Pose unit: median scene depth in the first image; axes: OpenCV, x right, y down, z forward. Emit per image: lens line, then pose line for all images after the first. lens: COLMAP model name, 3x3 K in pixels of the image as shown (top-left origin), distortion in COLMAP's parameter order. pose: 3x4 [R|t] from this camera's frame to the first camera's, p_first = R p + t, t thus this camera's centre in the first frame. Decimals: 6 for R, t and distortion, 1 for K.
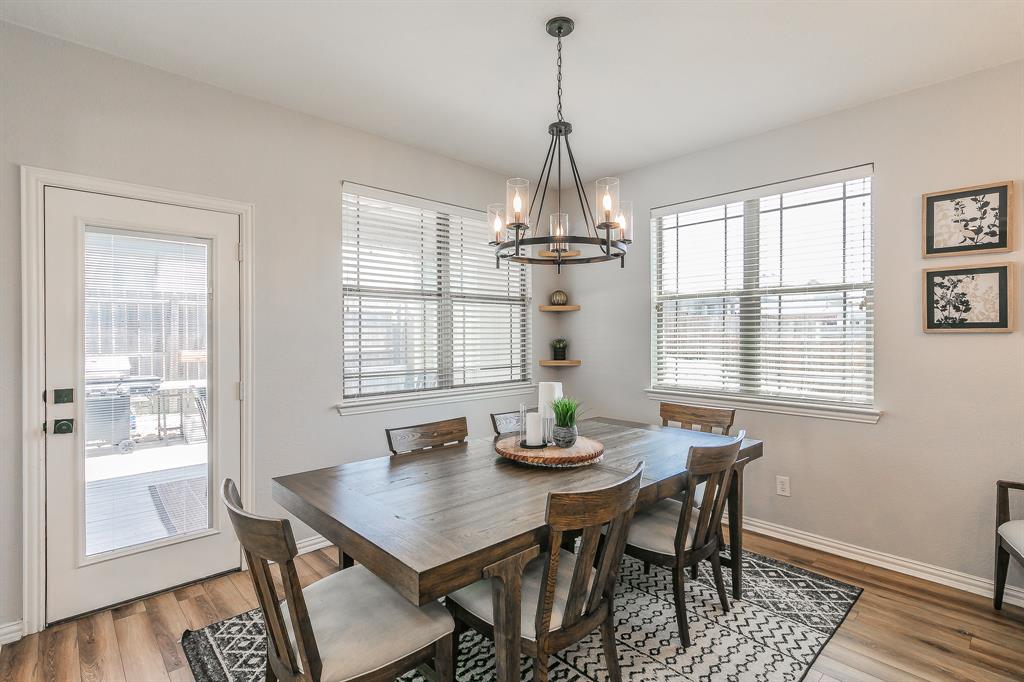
lens RADIAL K [[494.0, 0, 514.7], [0, 494.0, 333.3], [0, 0, 1]] dist [-0.003132, -0.000150]
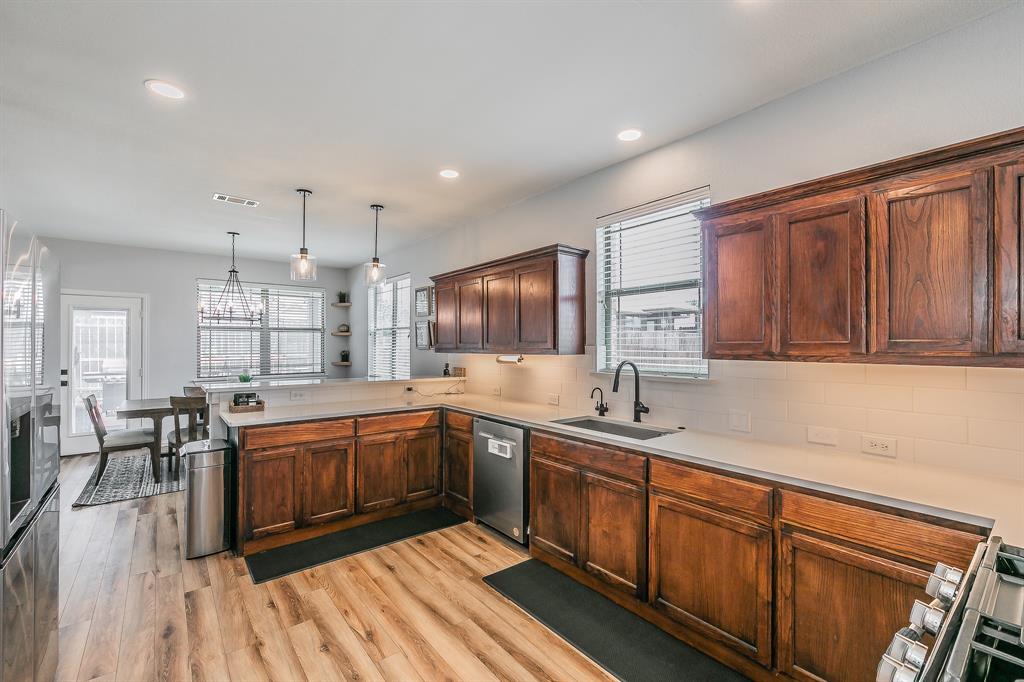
lens RADIAL K [[438.1, 0, 508.9], [0, 438.1, 338.8], [0, 0, 1]] dist [0.000333, 0.000385]
pose [[0.996606, 0.001502, -0.082307, 1.487761], [-0.002397, 0.999939, -0.010768, -0.027980], [0.082286, 0.010928, 0.996549, -1.034696]]
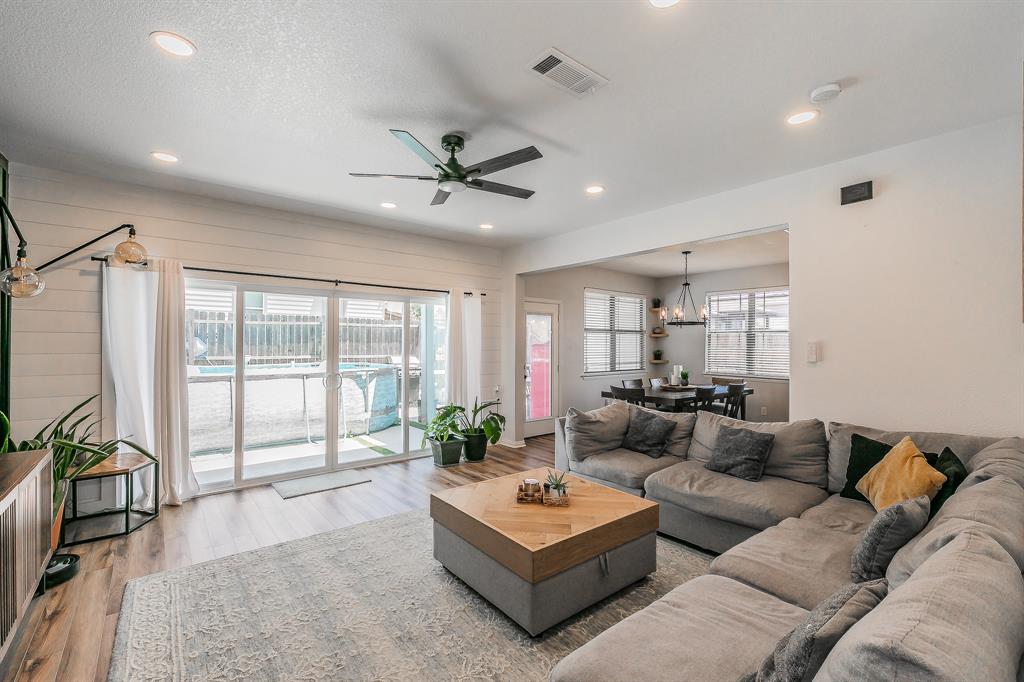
lens RADIAL K [[443.2, 0, 511.2], [0, 443.2, 335.0], [0, 0, 1]] dist [0.002862, 0.000168]
pose [[0.996887, 0.008219, -0.078409, -0.677070], [-0.009649, 0.999794, -0.017880, -0.022860], [0.078246, 0.018581, 0.996761, -1.629049]]
